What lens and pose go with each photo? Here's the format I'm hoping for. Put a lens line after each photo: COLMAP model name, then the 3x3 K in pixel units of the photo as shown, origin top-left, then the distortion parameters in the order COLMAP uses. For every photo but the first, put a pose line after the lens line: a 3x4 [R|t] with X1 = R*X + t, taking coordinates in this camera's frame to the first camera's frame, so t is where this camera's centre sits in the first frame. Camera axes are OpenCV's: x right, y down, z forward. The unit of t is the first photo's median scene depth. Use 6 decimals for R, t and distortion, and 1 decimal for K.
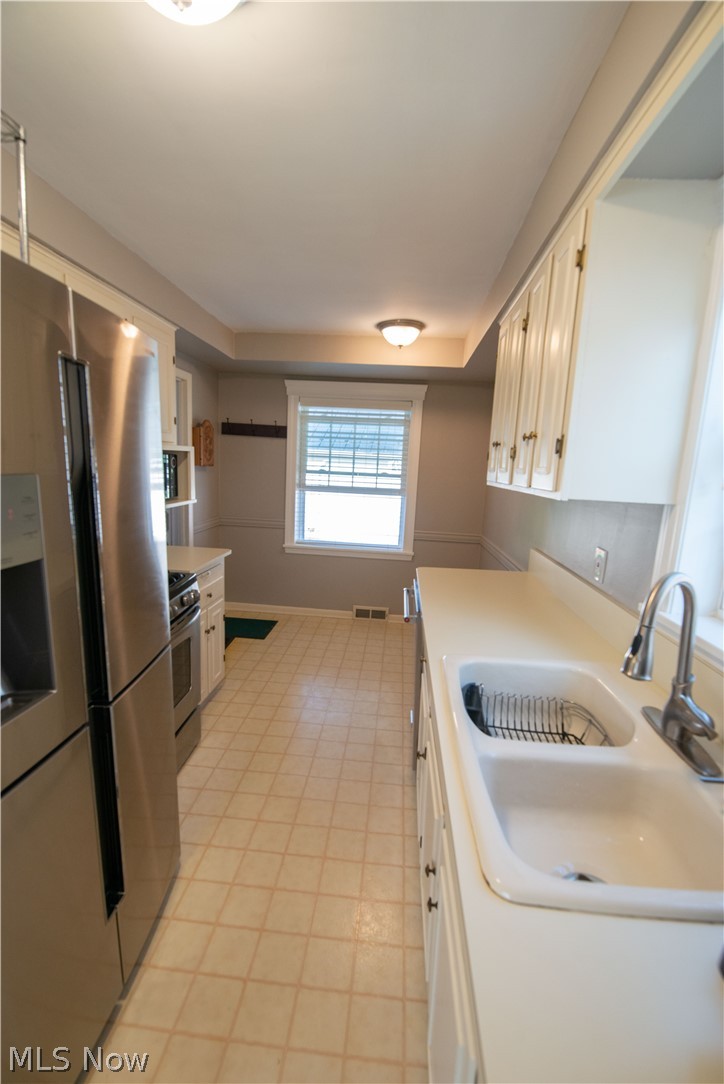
lens RADIAL K [[481.1, 0, 362.5], [0, 481.1, 546.2], [0, 0, 1]] dist [-0.002282, -0.010004]
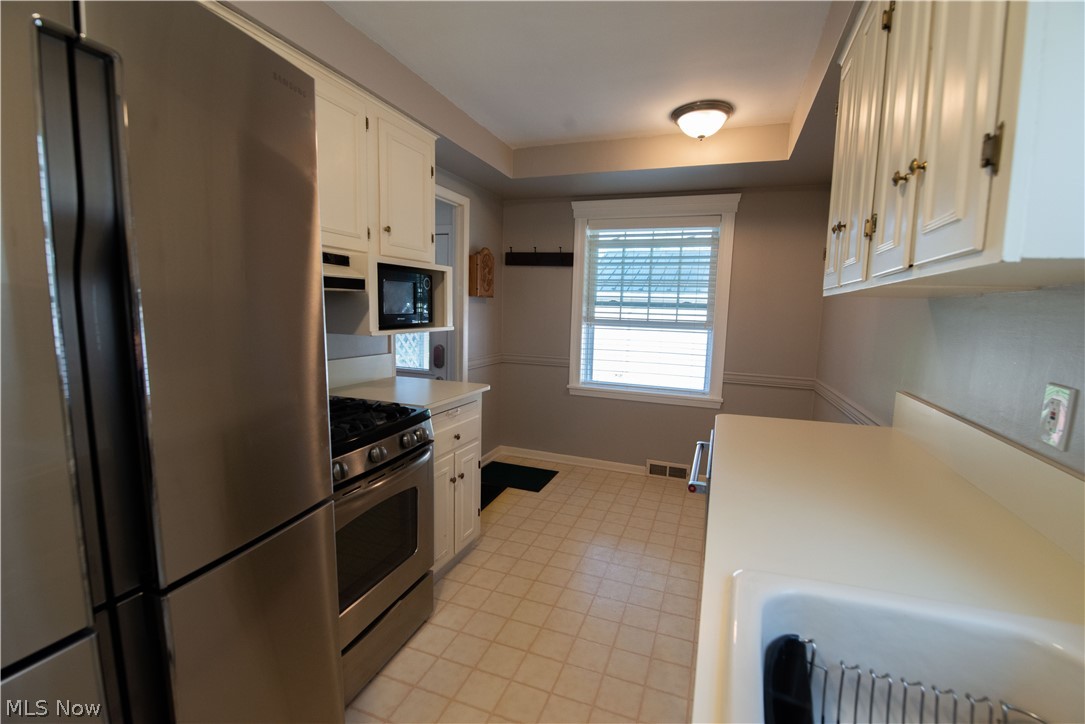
lens RADIAL K [[481.6, 0, 542.5], [0, 481.6, 362.0], [0, 0, 1]] dist [-0.002282, -0.010004]
pose [[0.961802, 0.012029, -0.273483, 0.037457], [-0.030414, 0.997545, -0.063086, 0.012875], [0.272052, 0.068994, 0.959806, 0.144168]]
